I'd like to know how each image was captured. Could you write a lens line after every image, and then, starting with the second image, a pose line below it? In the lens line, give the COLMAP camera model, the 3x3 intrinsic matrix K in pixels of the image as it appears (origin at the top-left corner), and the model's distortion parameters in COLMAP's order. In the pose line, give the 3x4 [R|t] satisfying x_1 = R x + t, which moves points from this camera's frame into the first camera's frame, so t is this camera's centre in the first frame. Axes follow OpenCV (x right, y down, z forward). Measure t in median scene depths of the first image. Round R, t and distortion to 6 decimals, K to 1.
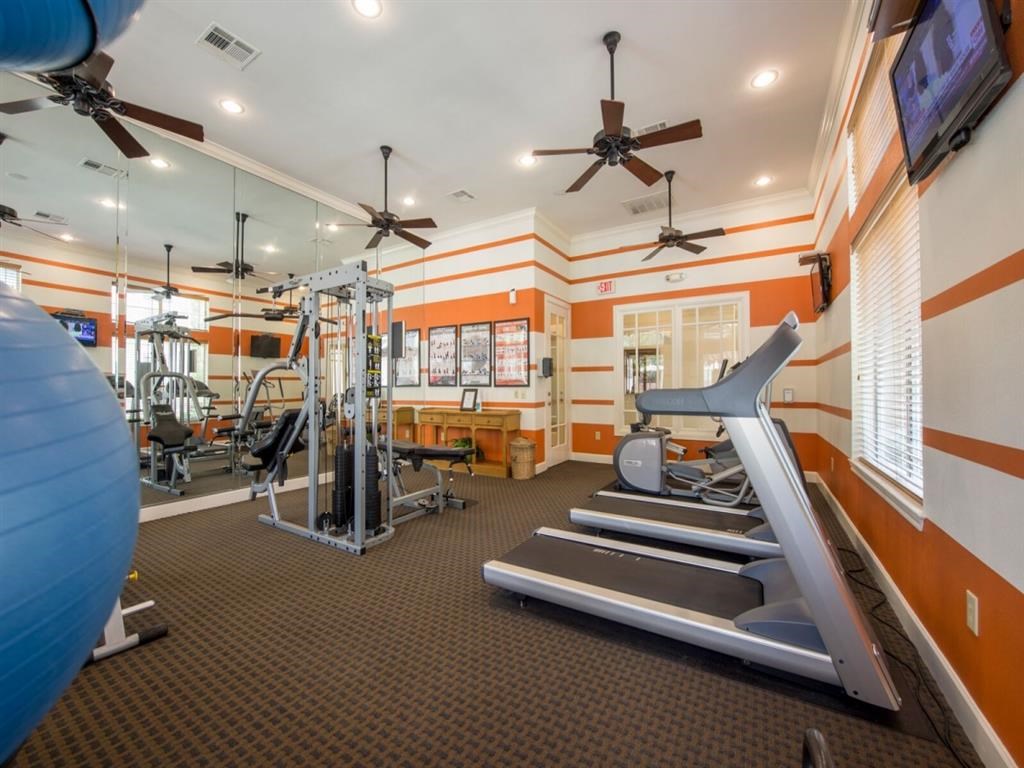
lens RADIAL K [[416.3, 0, 512.0], [0, 416.3, 384.0], [0, 0, 1]] dist [-0.001490, 0.000013]
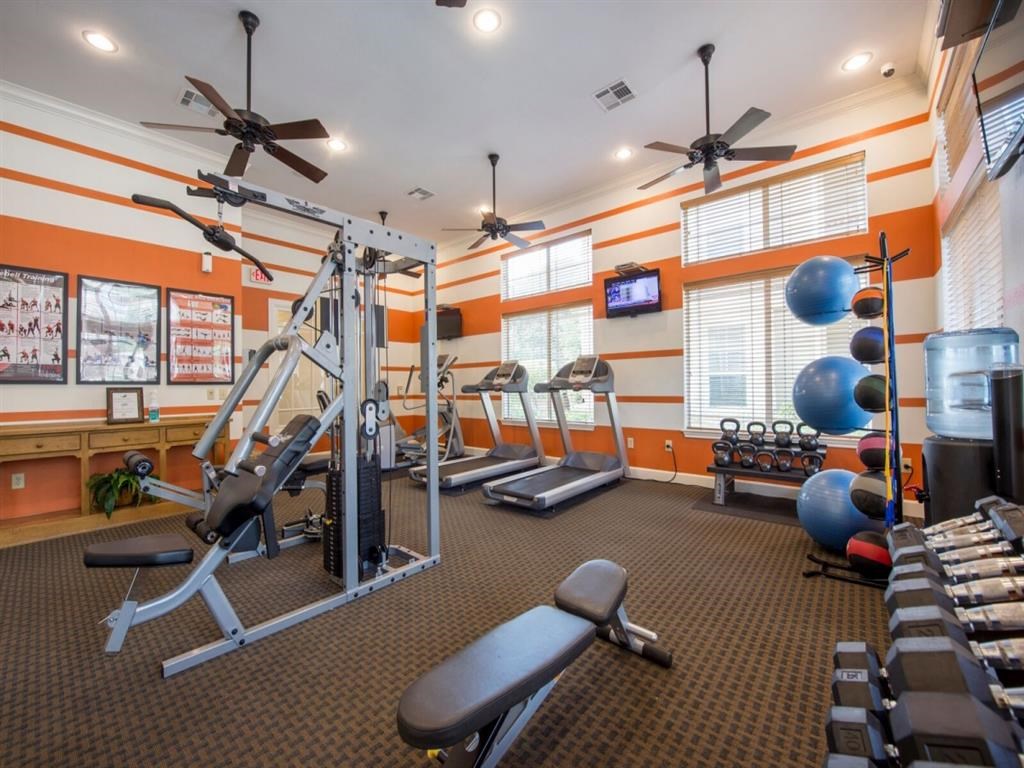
lens RADIAL K [[401.2, 0, 512.0], [0, 401.2, 384.0], [0, 0, 1]] dist [0.000152, 0.000075]
pose [[0.161015, 0.001711, 0.986950, -0.594744], [0.002038, 0.999996, -0.002066, 0.008762], [-0.986950, 0.002344, 0.161011, 0.341830]]
